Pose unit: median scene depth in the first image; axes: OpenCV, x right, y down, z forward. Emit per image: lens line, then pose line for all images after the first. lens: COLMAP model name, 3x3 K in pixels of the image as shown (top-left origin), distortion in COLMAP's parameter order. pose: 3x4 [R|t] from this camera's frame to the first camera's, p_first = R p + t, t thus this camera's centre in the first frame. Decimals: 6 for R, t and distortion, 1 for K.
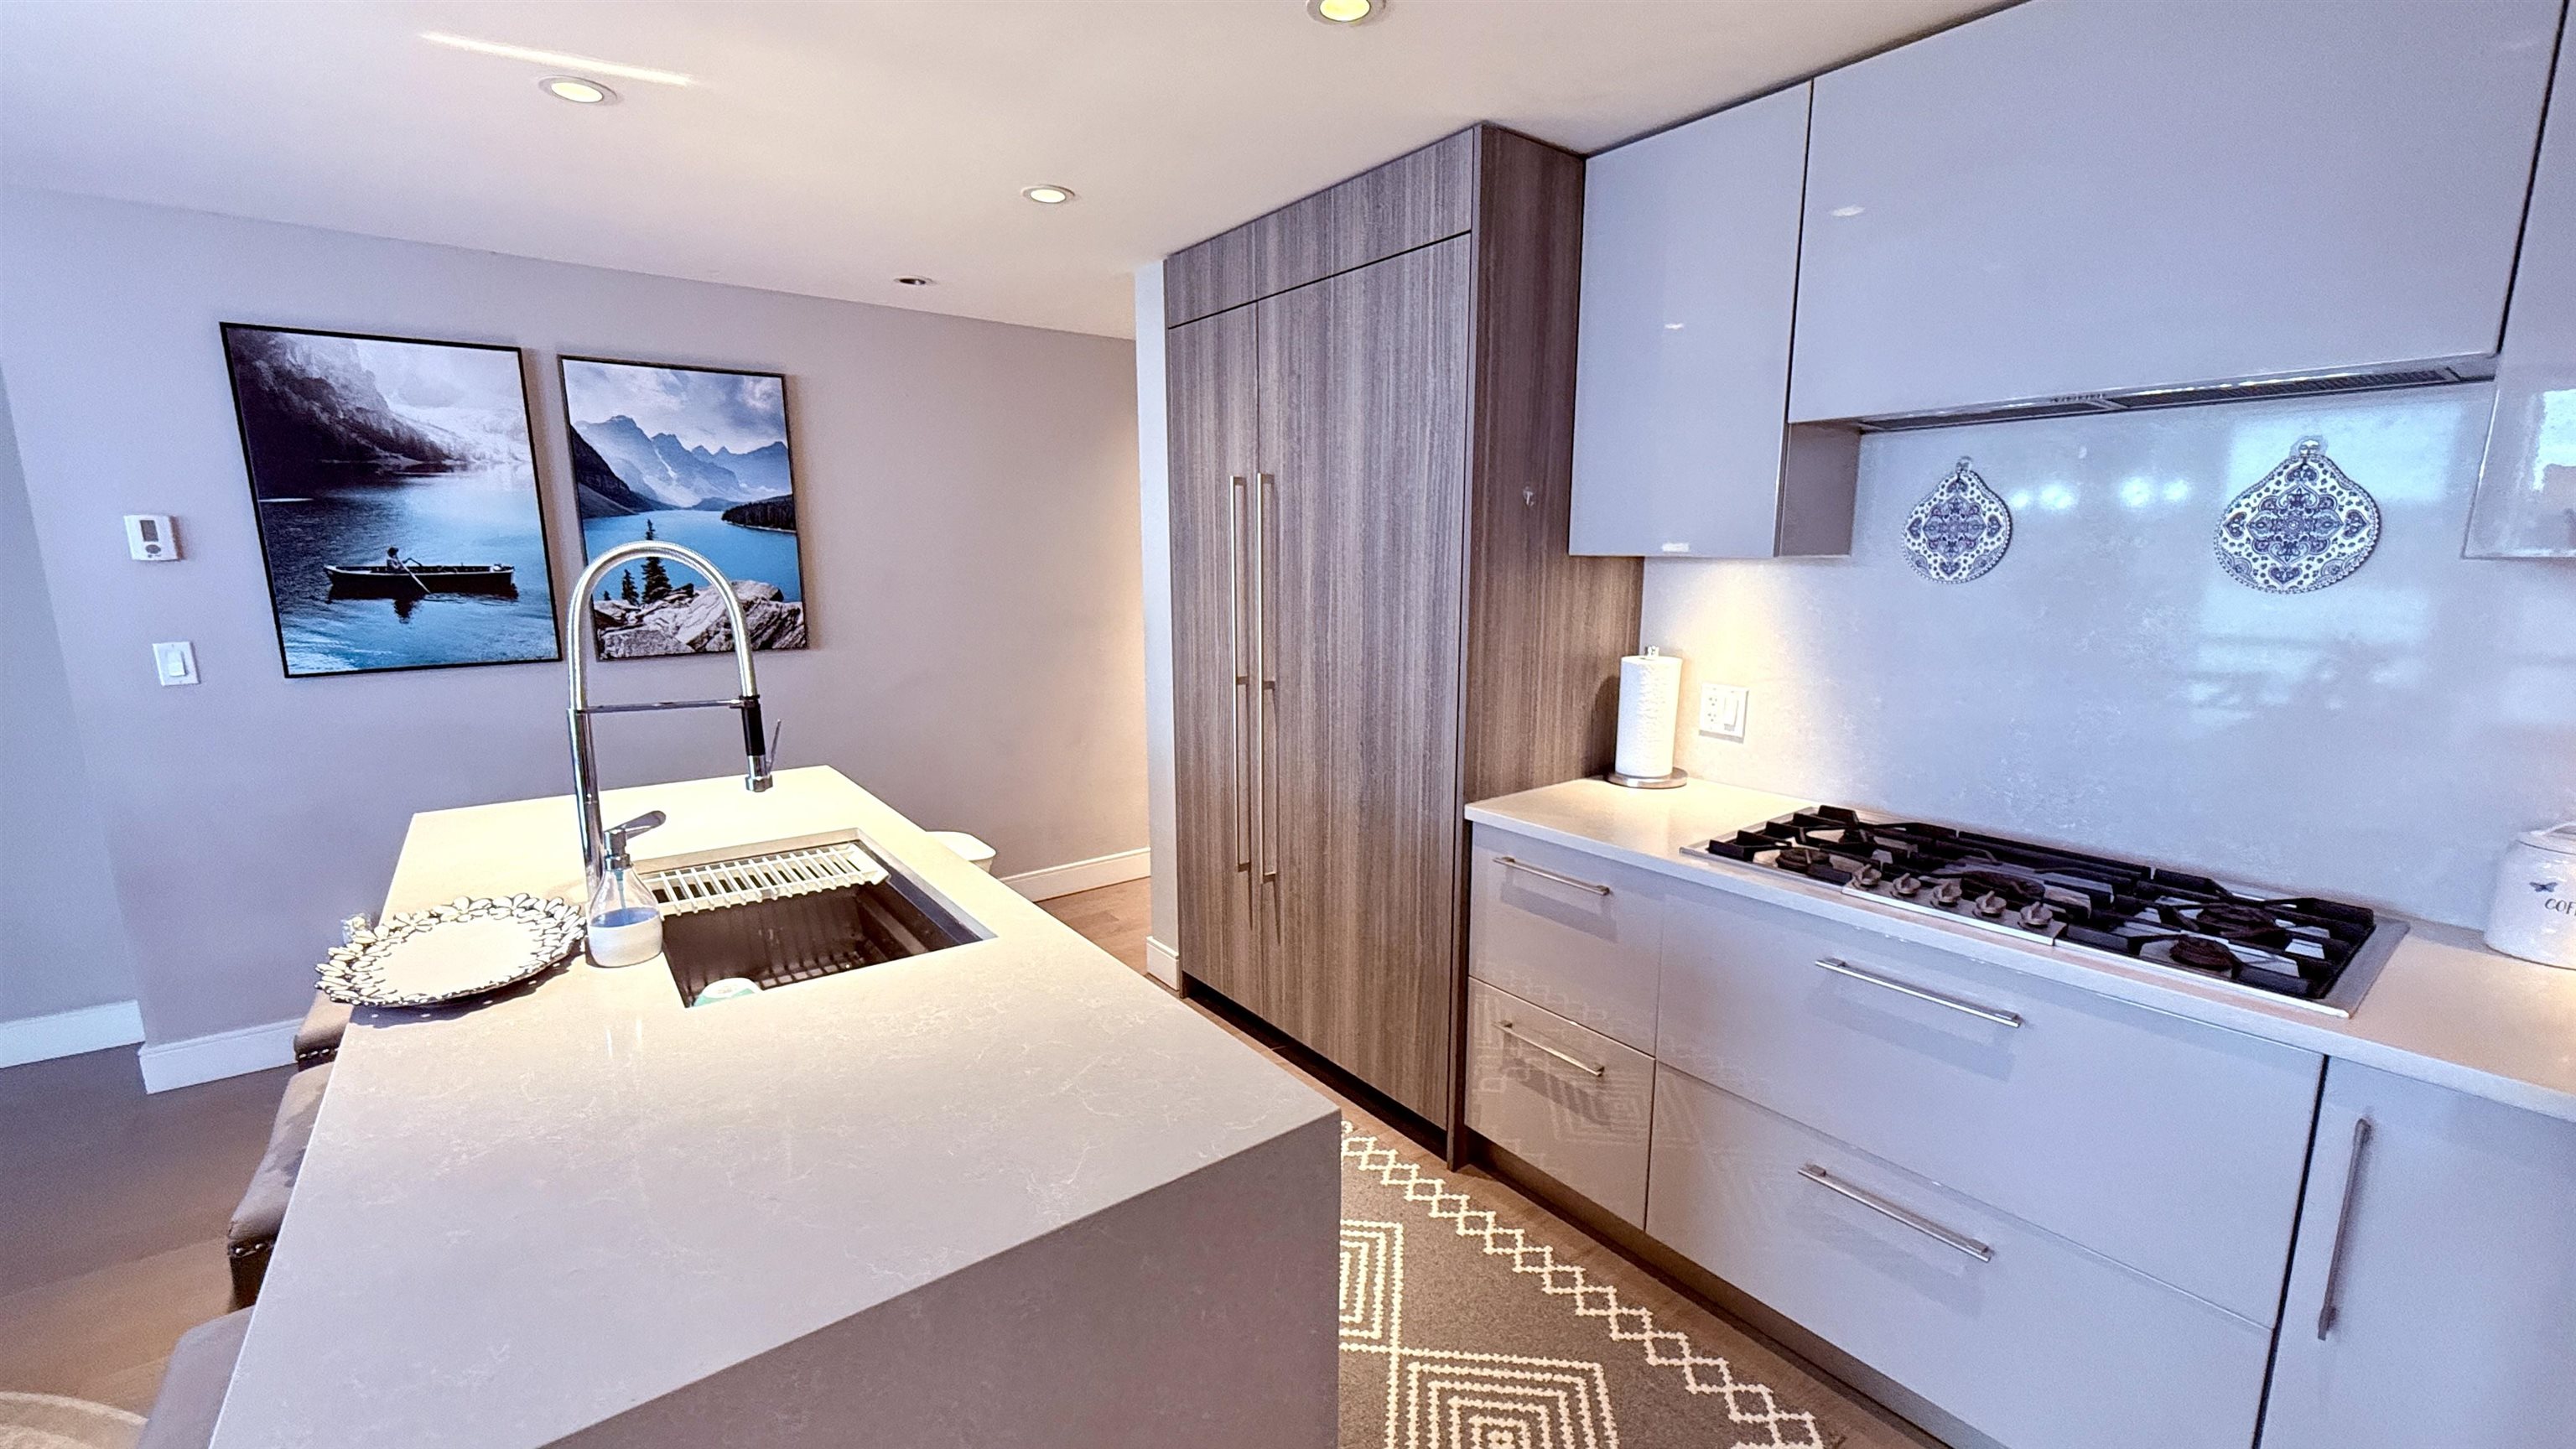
lens RADIAL K [[1026.4, 0, 1295.6], [0, 1026.4, 728.7], [0, 0, 1]] dist [0.000494, -0.000546]
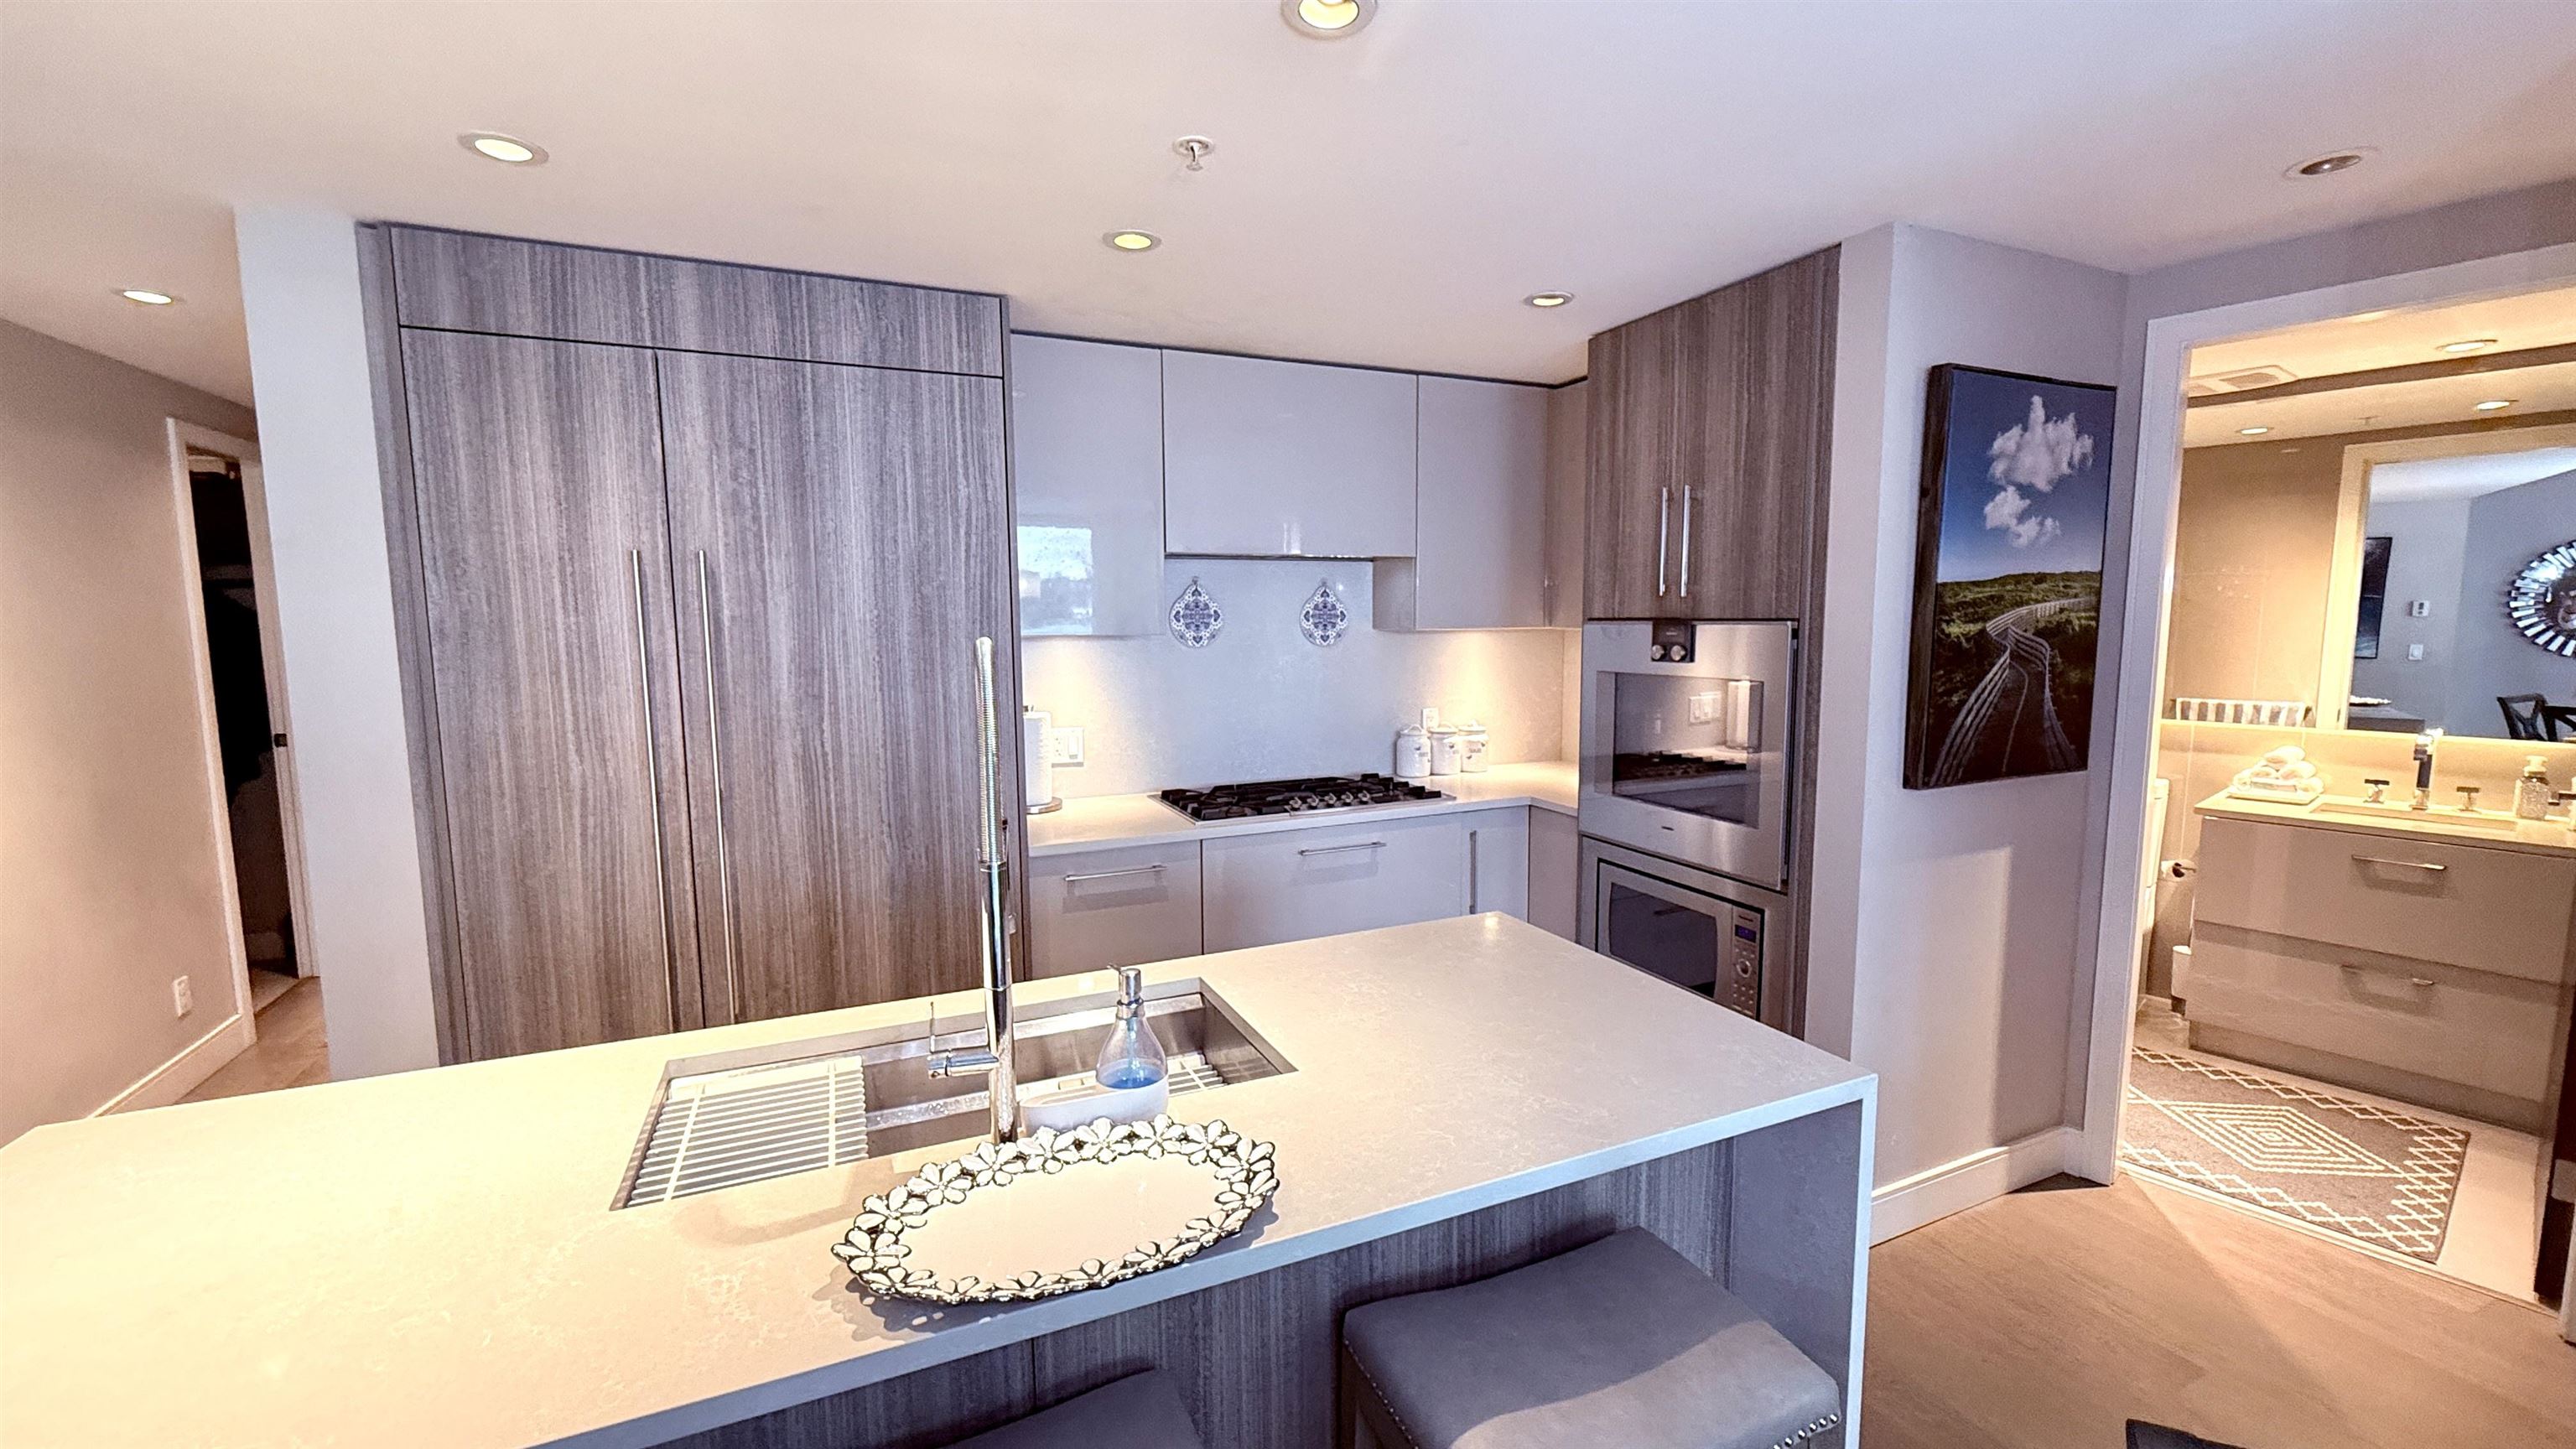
lens RADIAL K [[1026.4, 0, 1296.1], [0, 1026.4, 726.8], [0, 0, 1]] dist [0.000494, -0.000546]
pose [[0.224349, -0.102936, 0.969057, -0.798839], [0.177208, 0.982136, 0.063299, -0.071548], [-0.958261, 0.157523, 0.238582, 0.350132]]
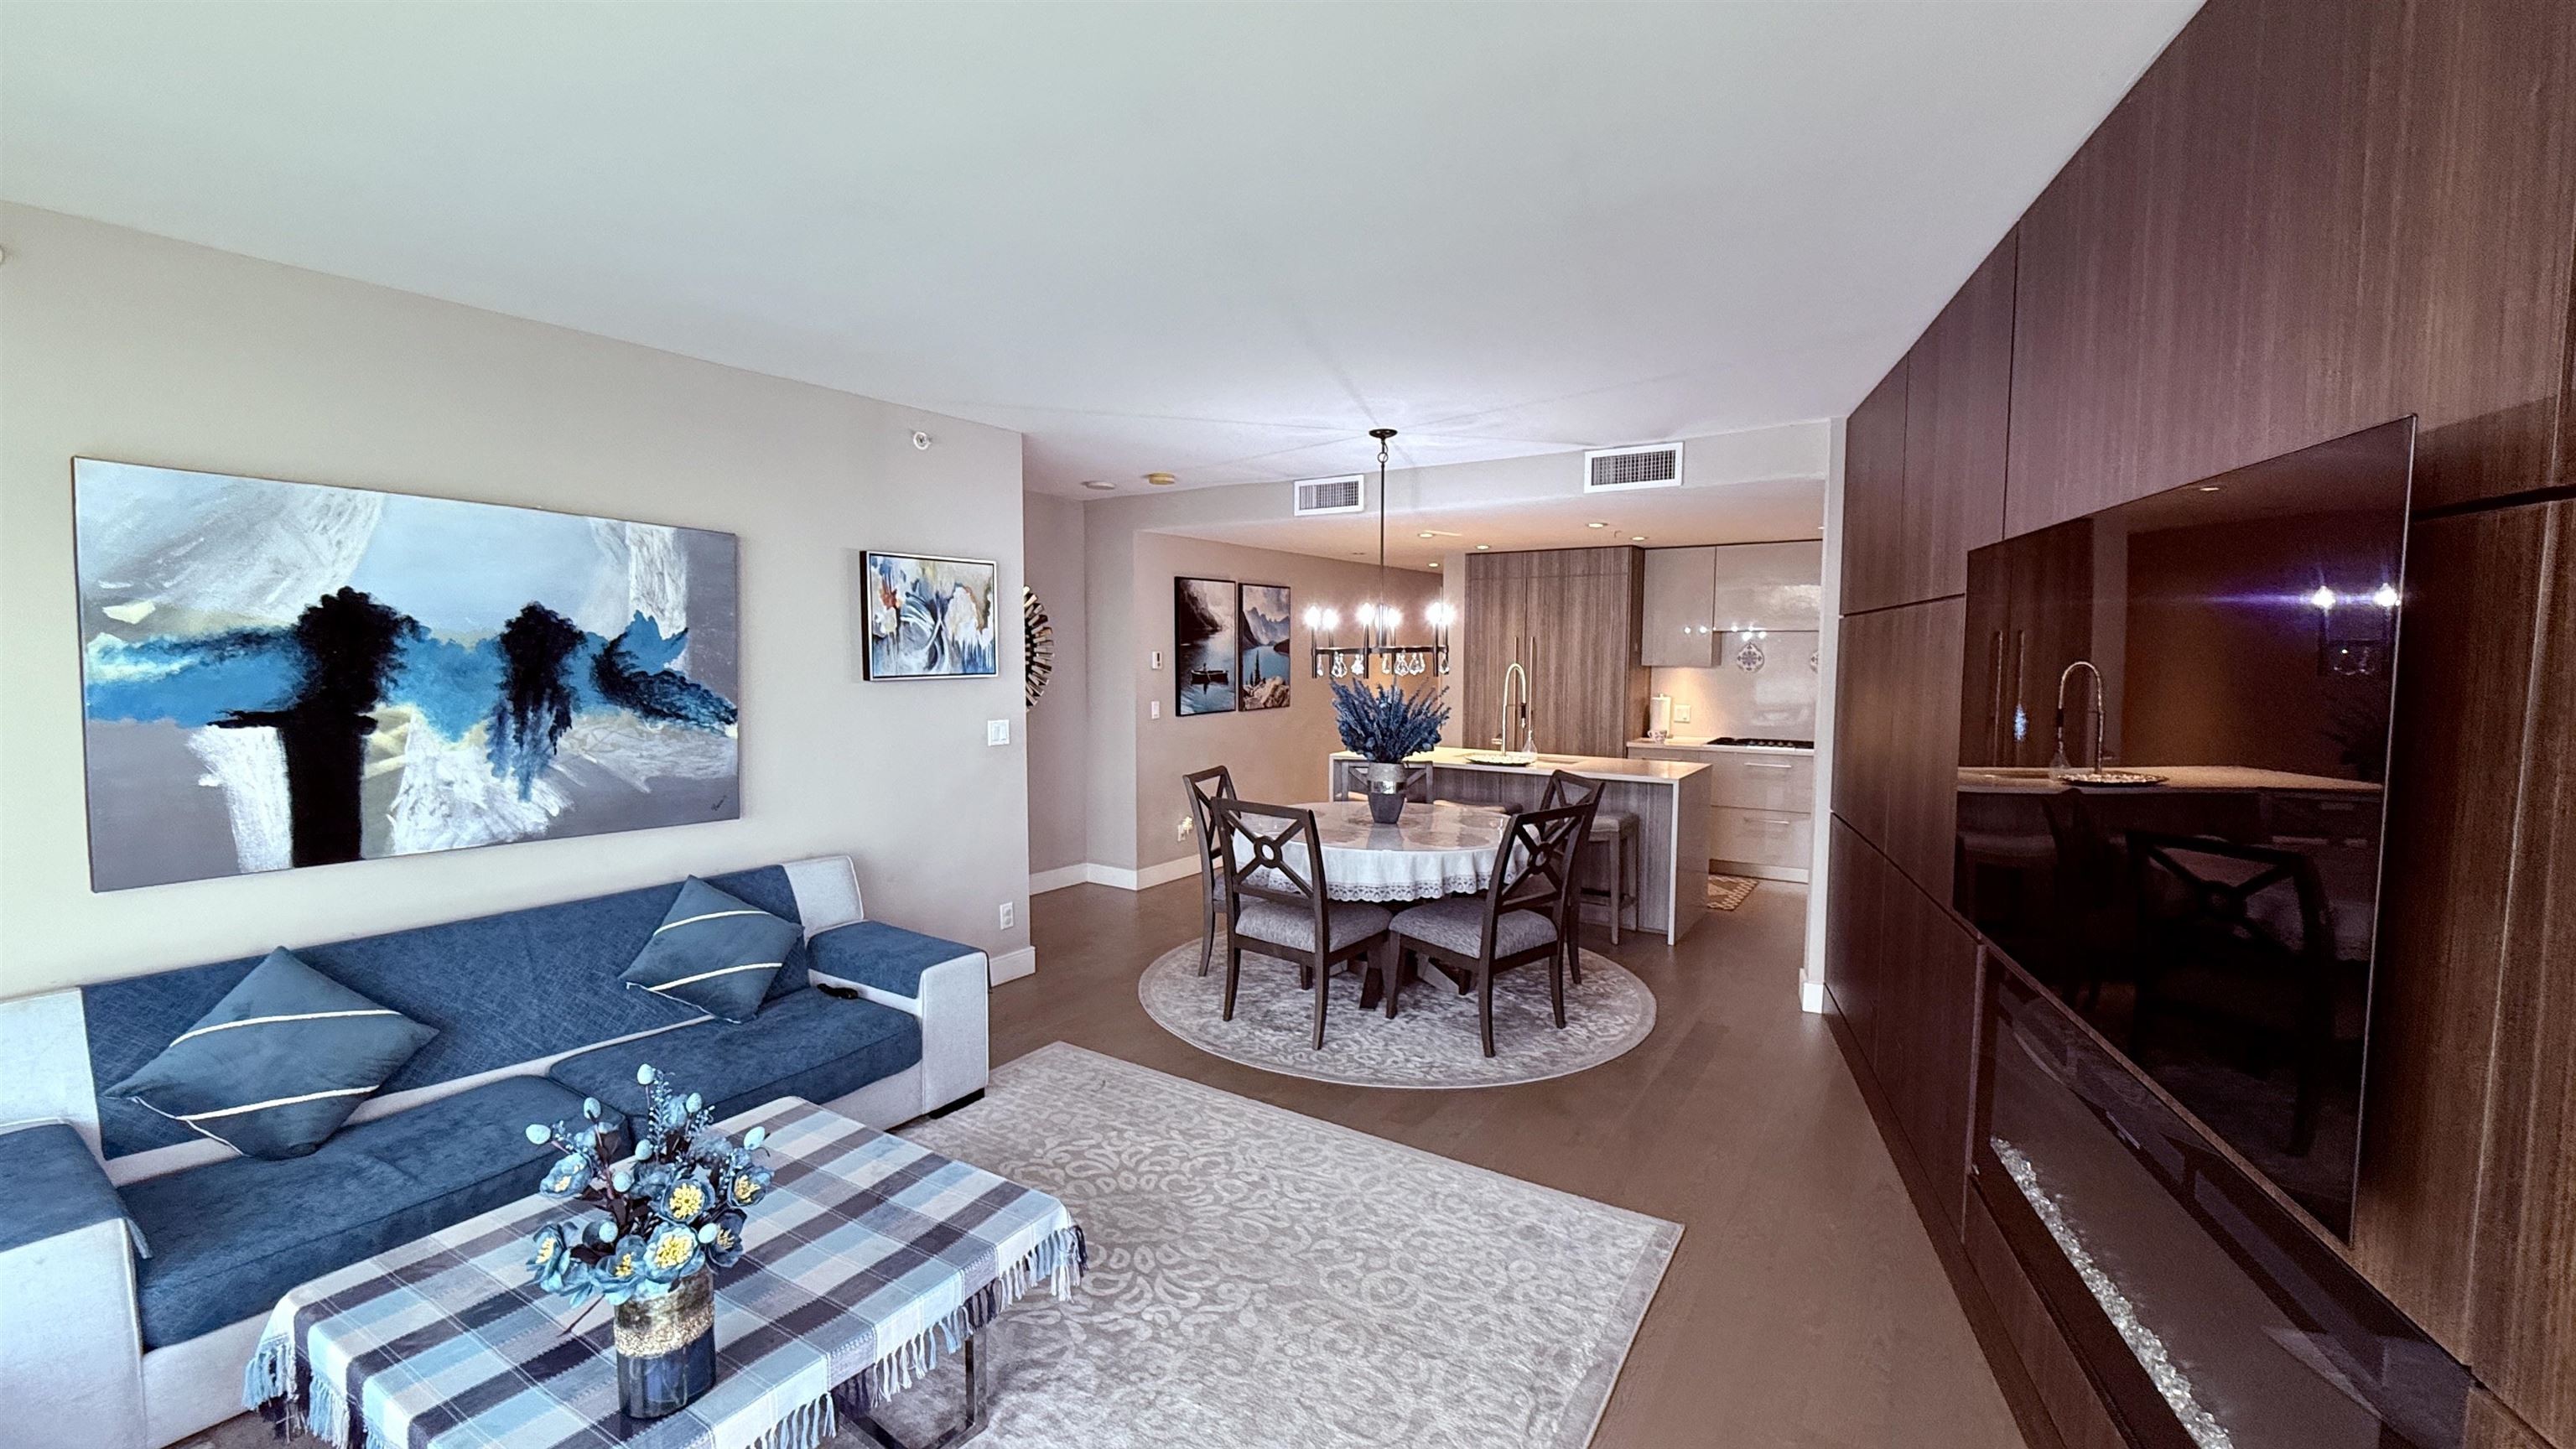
lens RADIAL K [[1026.4, 0, 1265.2], [0, 1026.4, 725.5], [0, 0, 1]] dist [0.000494, -0.000546]
pose [[0.945539, -0.021816, 0.324776, -1.727705], [0.053682, 0.994541, -0.089484, 0.219493], [-0.321050, 0.102045, 0.941548, -1.478415]]
